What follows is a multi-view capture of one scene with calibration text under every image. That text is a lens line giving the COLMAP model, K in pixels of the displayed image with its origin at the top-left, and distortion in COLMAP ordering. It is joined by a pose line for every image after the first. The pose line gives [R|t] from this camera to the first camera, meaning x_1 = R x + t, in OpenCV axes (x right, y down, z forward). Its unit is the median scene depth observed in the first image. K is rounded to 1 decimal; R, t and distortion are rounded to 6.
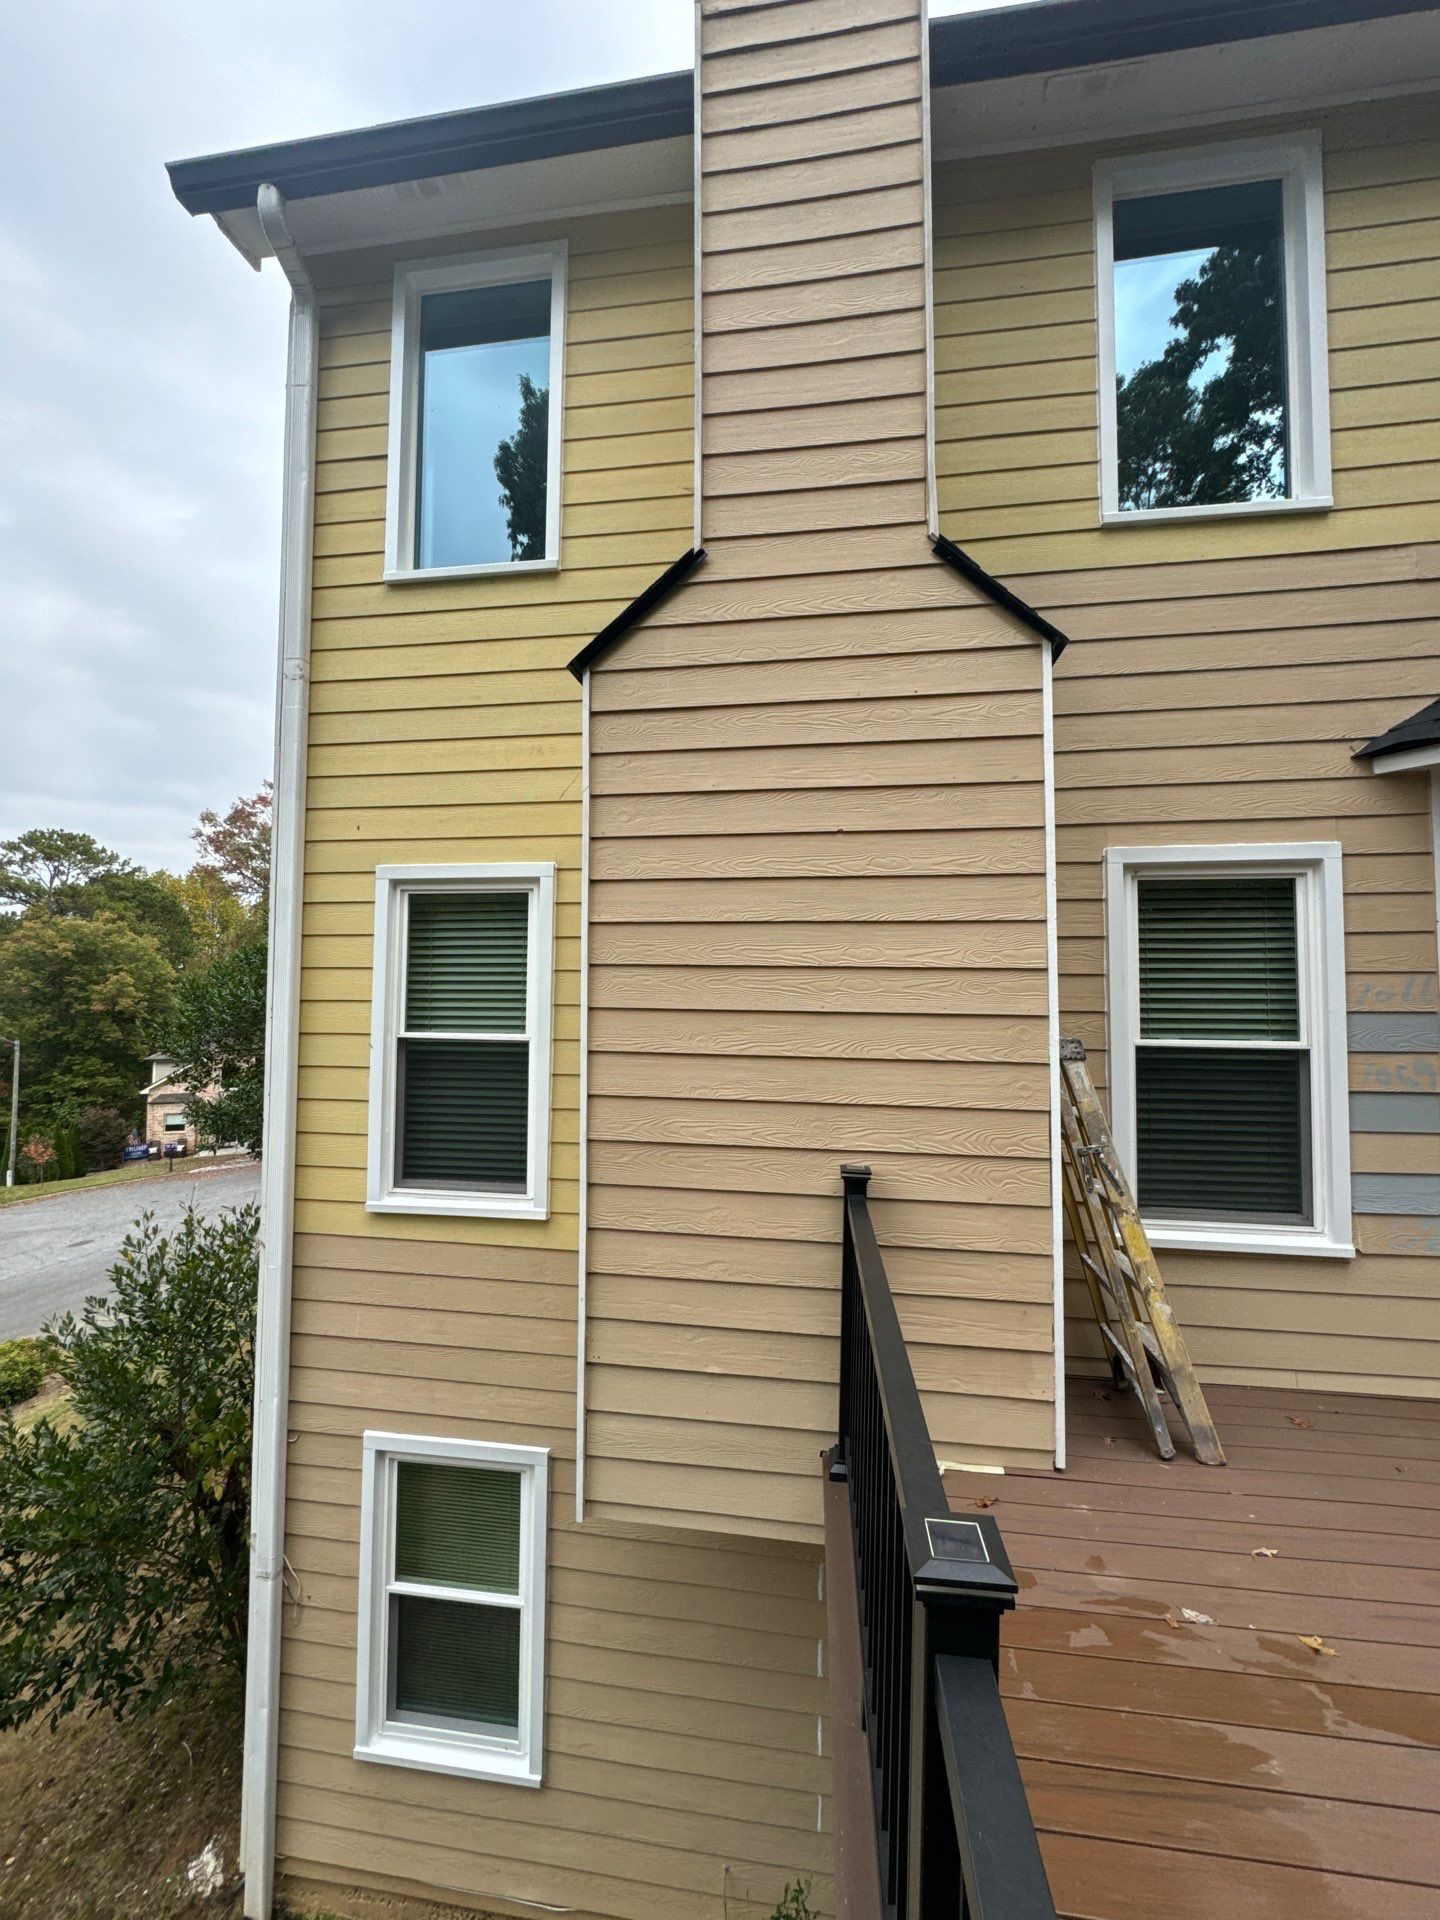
lens RADIAL K [[761.5, 0, 735.8], [0, 761.5, 971.2], [0, 0, 1]] dist [-0.003295, 0.002218]
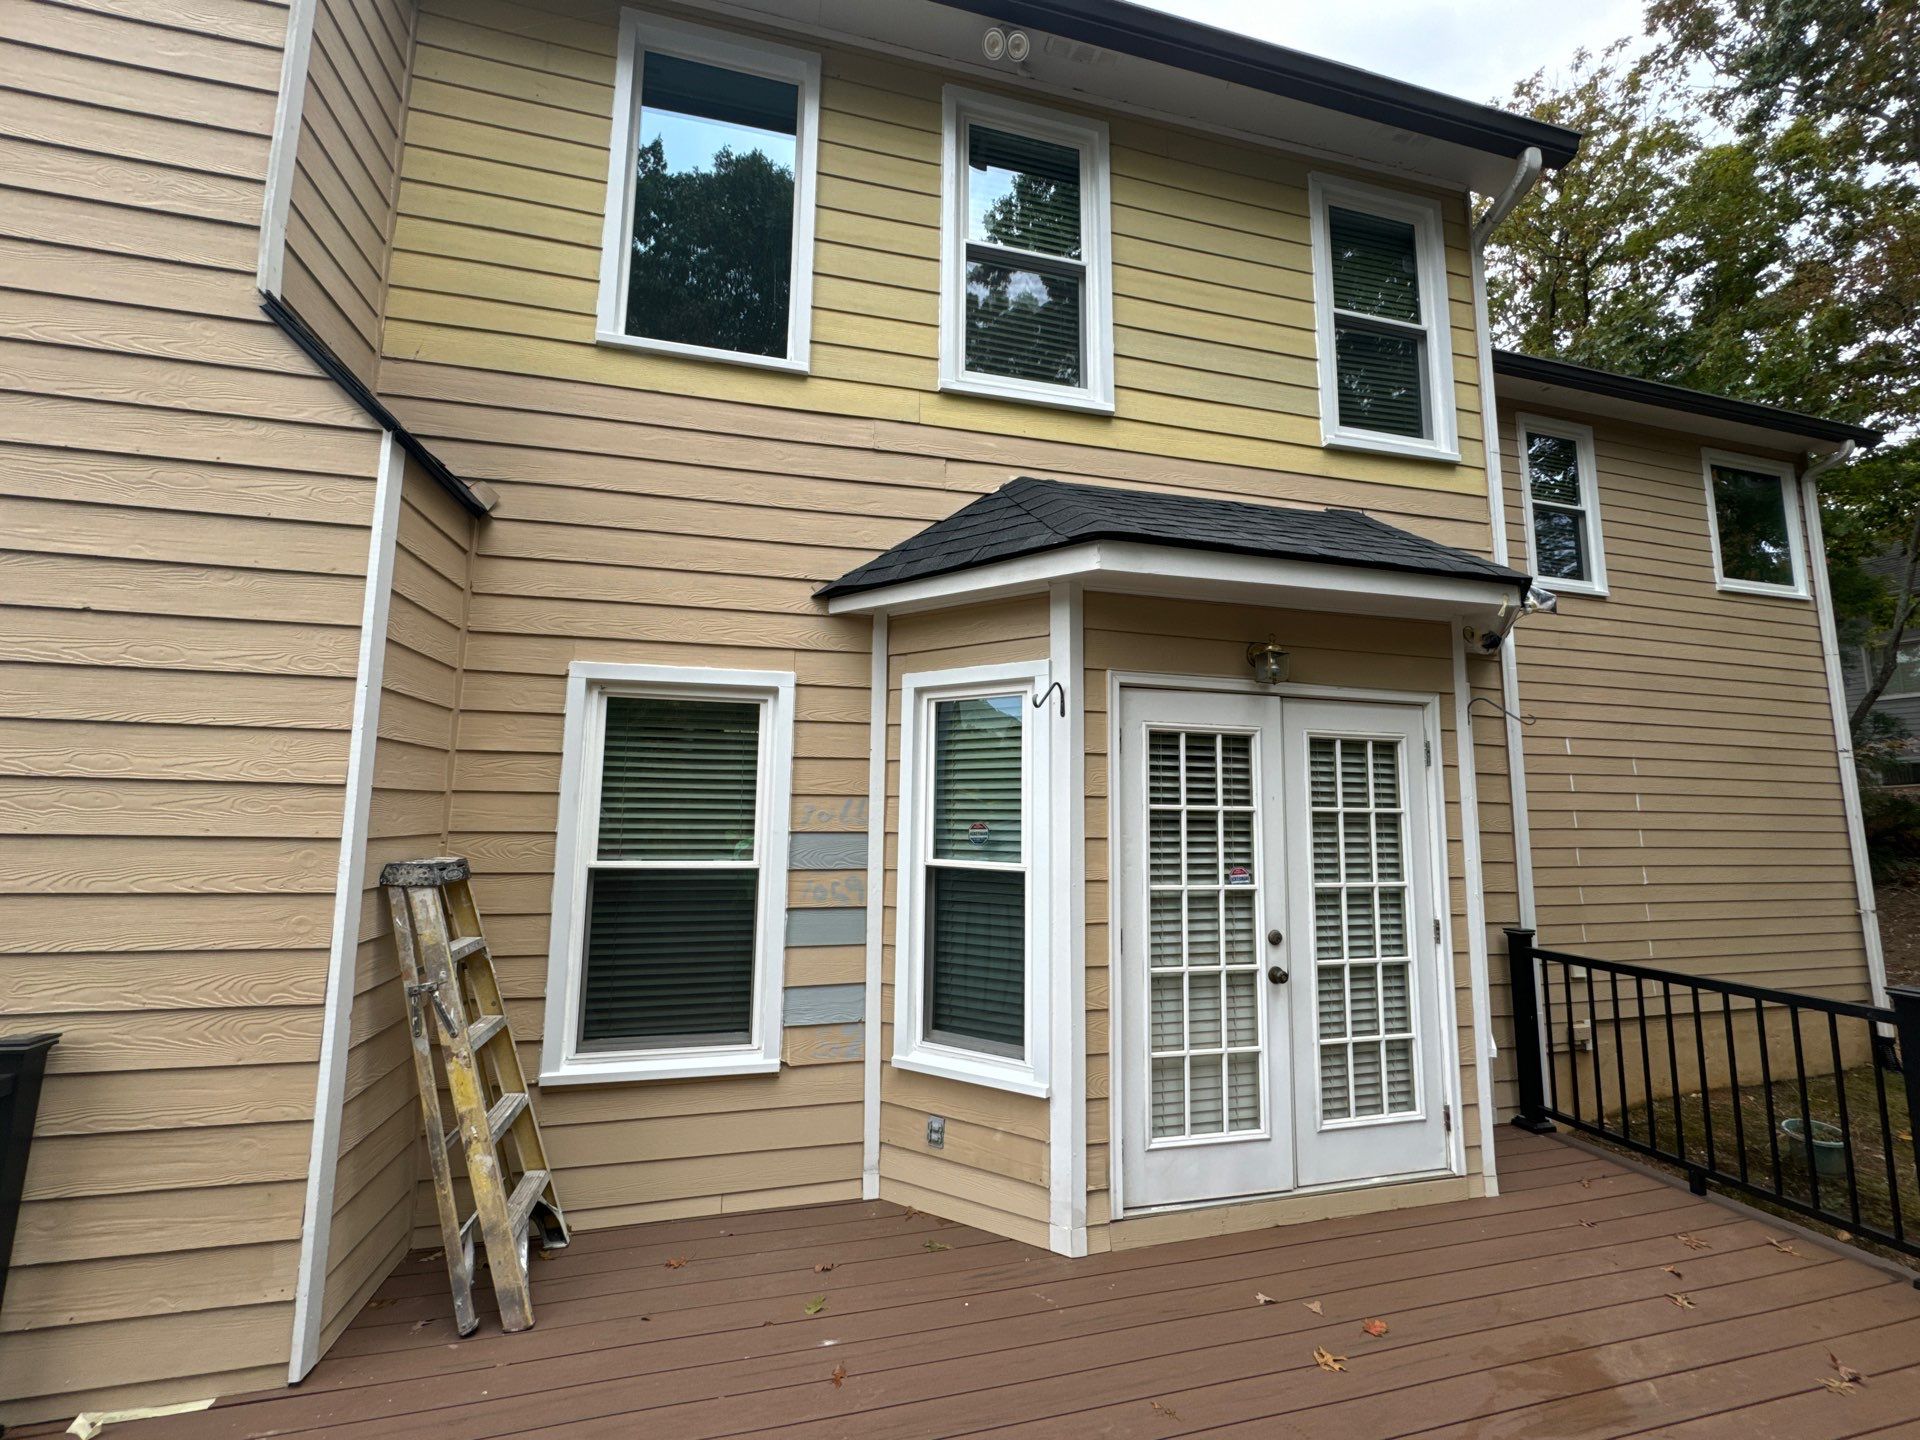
lens RADIAL K [[761.5, 0, 964.9], [0, 761.5, 732.7], [0, 0, 1]] dist [-0.003295, 0.002218]
pose [[0.927478, 0.046429, 0.370984, 0.633569], [-0.020283, 0.997047, -0.074072, -0.010911], [-0.373327, 0.061176, 0.925680, -0.079360]]
